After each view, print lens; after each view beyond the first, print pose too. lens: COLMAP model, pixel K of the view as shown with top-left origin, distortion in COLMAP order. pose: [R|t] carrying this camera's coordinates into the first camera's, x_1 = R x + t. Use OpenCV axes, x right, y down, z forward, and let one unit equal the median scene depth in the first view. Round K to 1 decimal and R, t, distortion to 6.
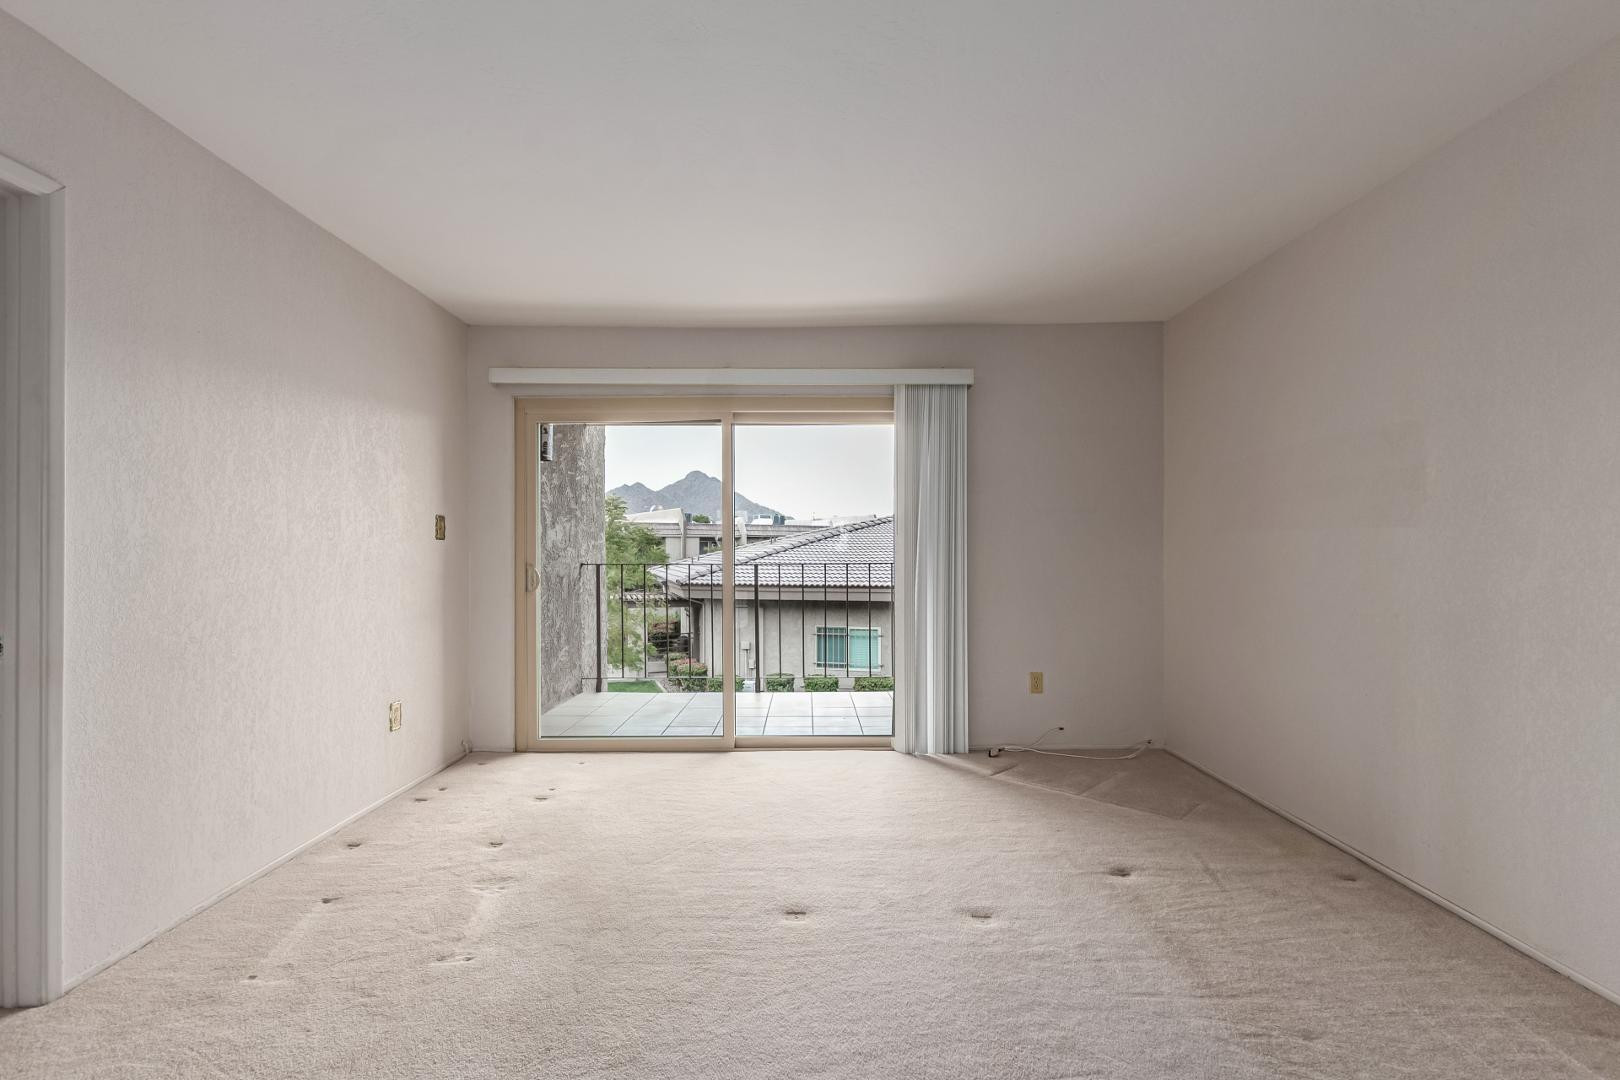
lens RADIAL K [[738.8, 0, 810.9], [0, 738.8, 547.3], [0, 0, 1]] dist [0.012469, -0.007278]
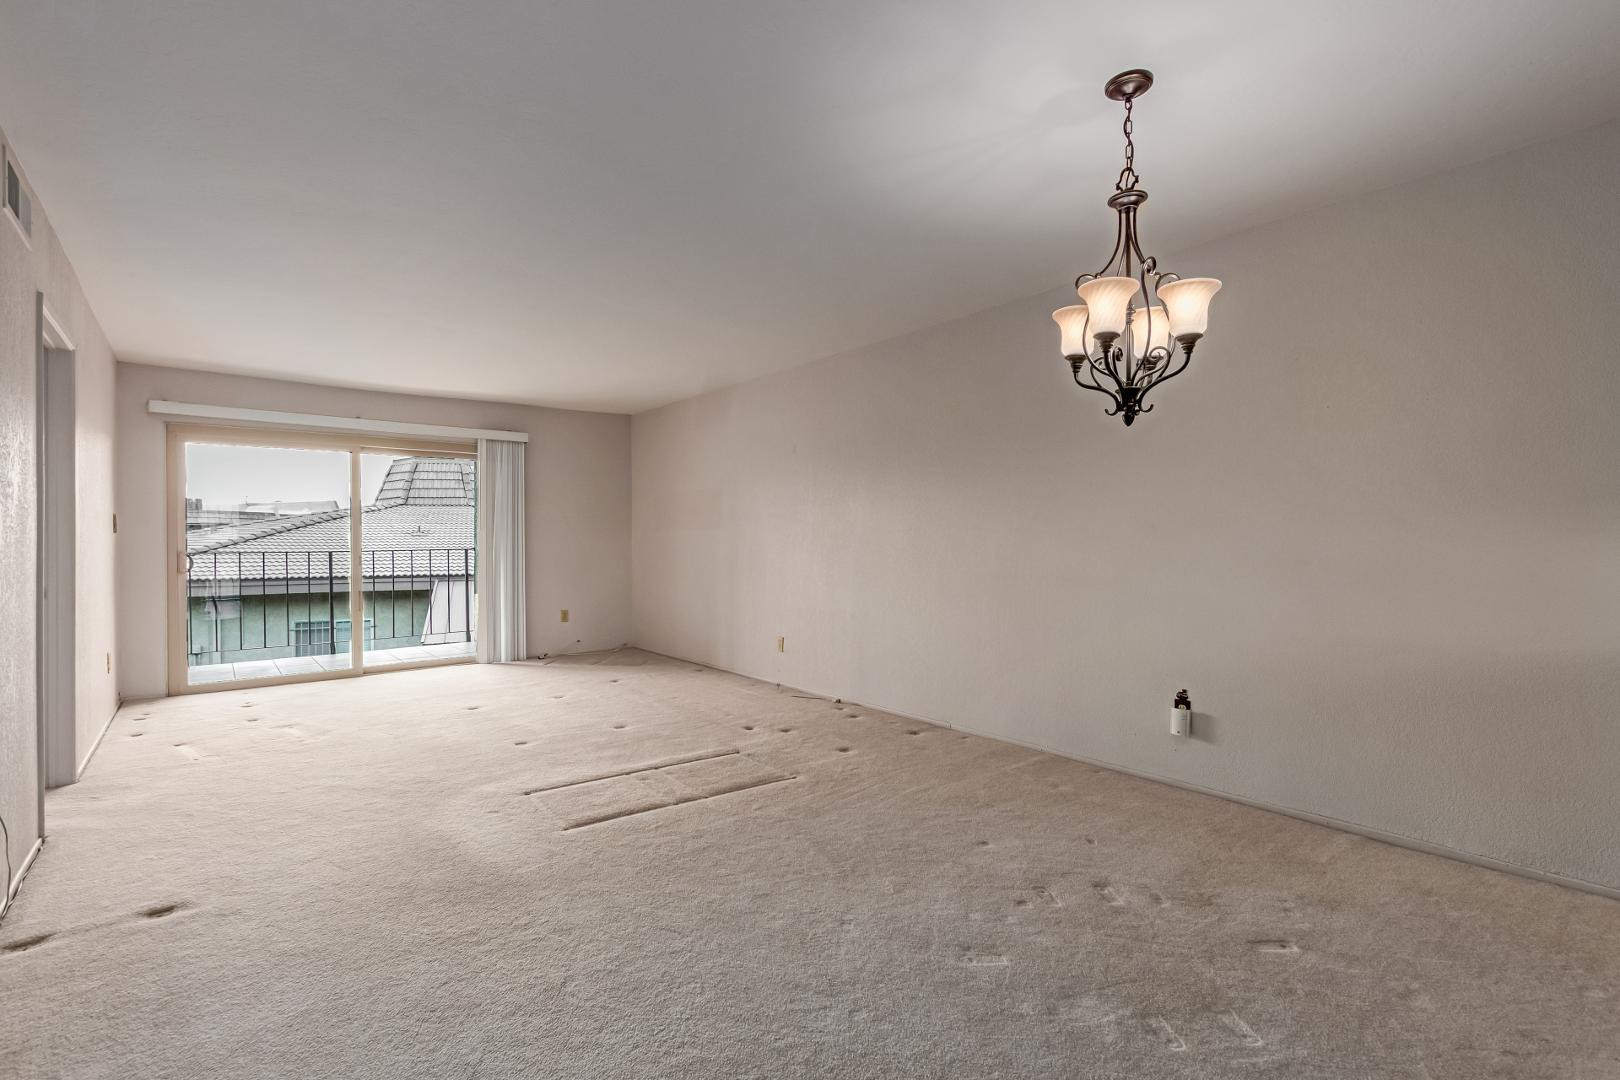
lens RADIAL K [[740.0, 0, 810.0], [0, 740.0, 540.0], [0, 0, 1]] dist [0.004283, -0.000120]
pose [[0.781250, -0.003570, 0.624208, -0.336478], [0.001015, 0.999990, 0.004449, -0.002439], [-0.624218, -0.002842, 0.781245, -0.732121]]
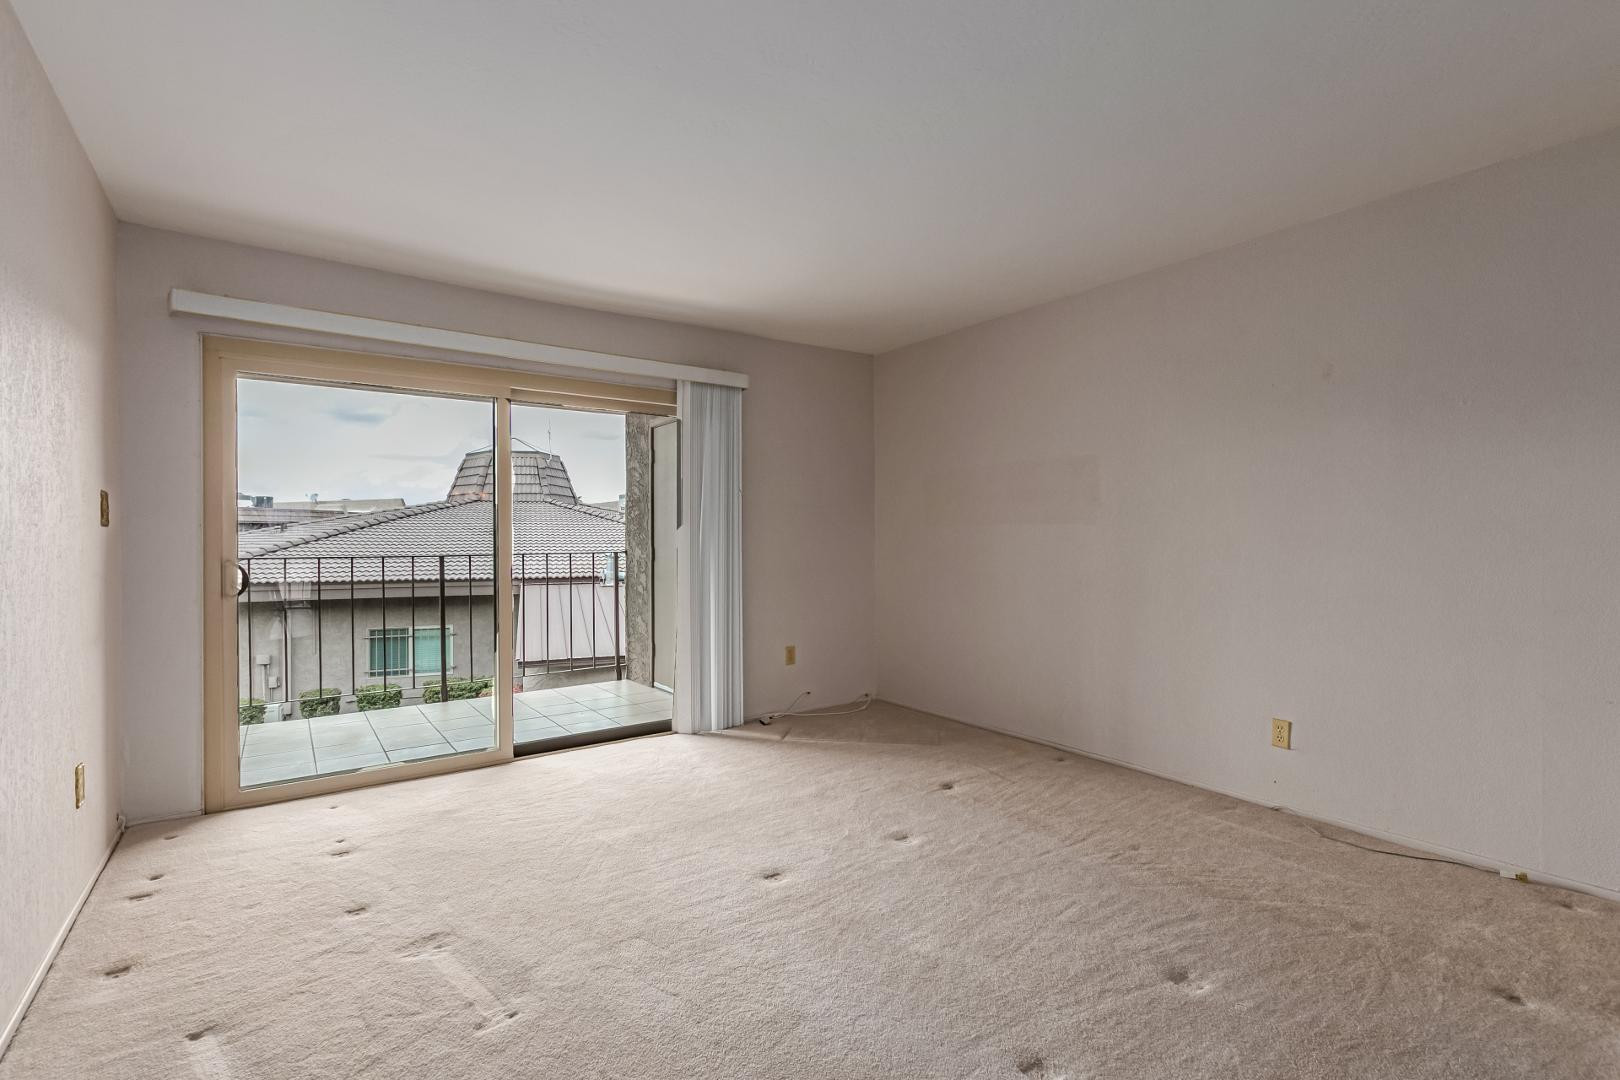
lens RADIAL K [[740.0, 0, 810.0], [0, 740.0, 540.0], [0, 0, 1]] dist [0.004283, -0.000120]
pose [[0.817476, -0.002095, 0.575959, -0.336917], [-0.000979, 0.999987, 0.005027, -0.001508], [-0.575962, -0.004673, 0.817463, 0.048104]]
